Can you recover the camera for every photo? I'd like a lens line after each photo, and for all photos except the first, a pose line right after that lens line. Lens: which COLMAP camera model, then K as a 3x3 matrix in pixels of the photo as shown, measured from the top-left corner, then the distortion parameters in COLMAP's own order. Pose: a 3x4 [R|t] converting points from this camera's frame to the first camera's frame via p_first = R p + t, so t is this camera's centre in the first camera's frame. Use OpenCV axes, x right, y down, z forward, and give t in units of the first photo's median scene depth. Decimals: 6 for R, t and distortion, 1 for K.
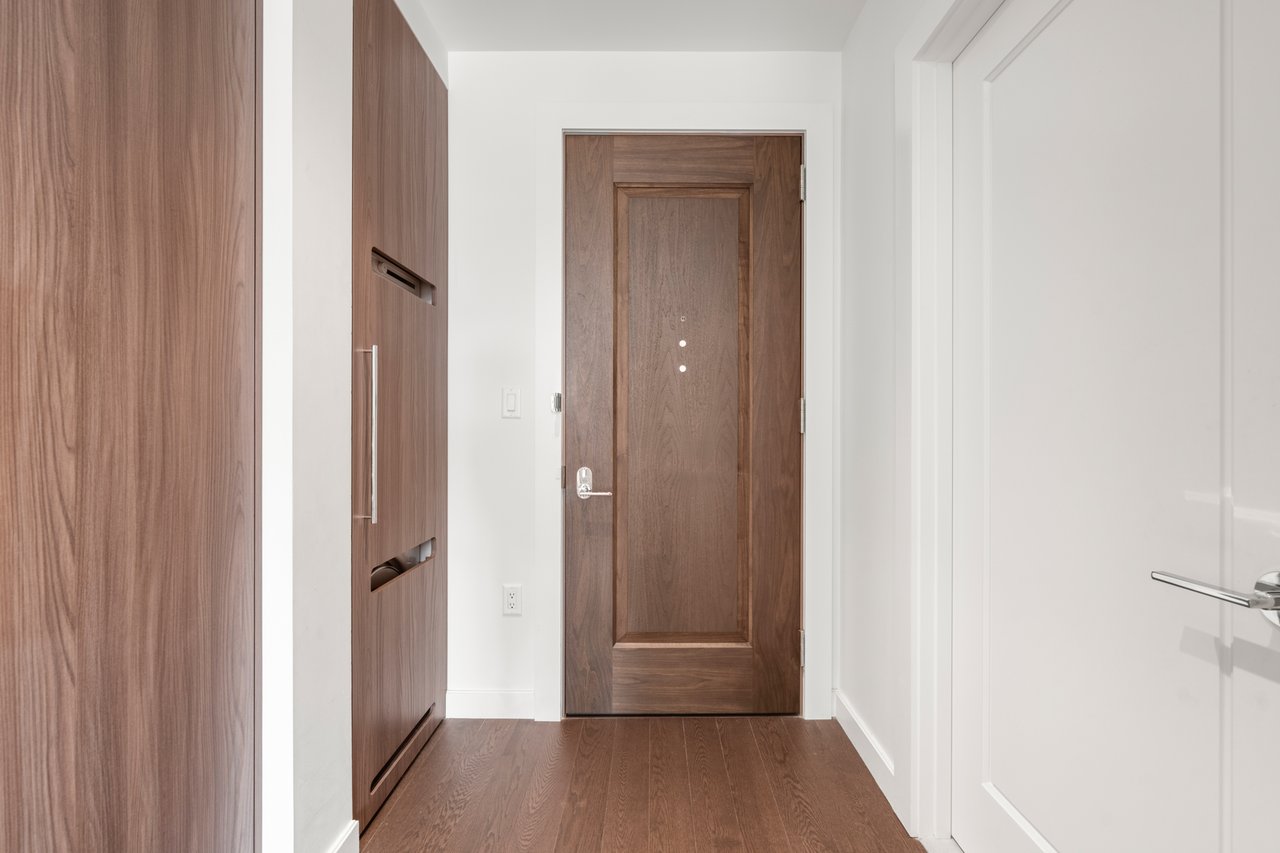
lens RADIAL K [[559.9, 0, 642.2], [0, 559.9, 423.6], [0, 0, 1]] dist [-0.008020, 0.001224]
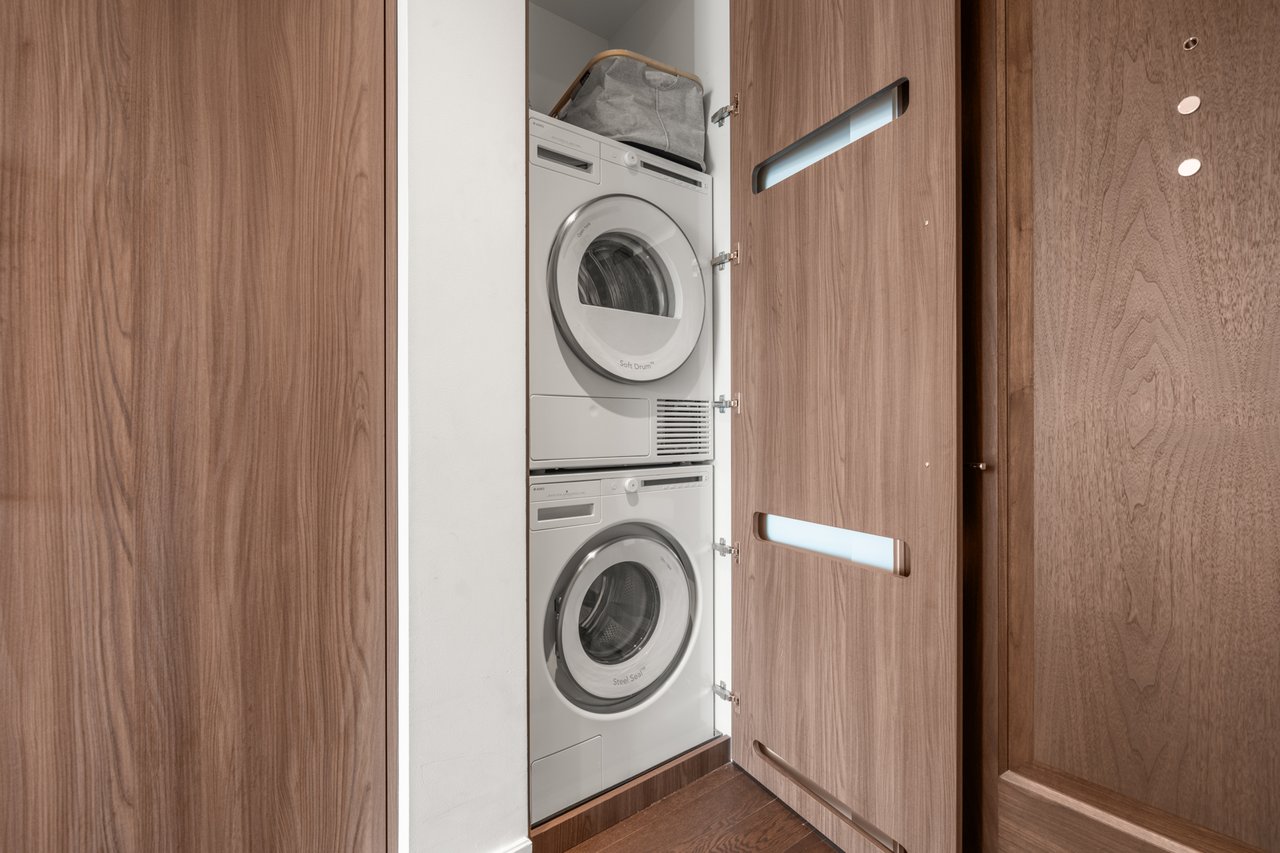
lens RADIAL K [[559.9, 0, 640.5], [0, 559.9, 428.6], [0, 0, 1]] dist [-0.008020, 0.001224]
pose [[0.612149, -0.002189, -0.790740, 0.343874], [0.003445, 0.999994, -0.000101, 0.208098], [0.790735, -0.002662, 0.612153, 1.041660]]
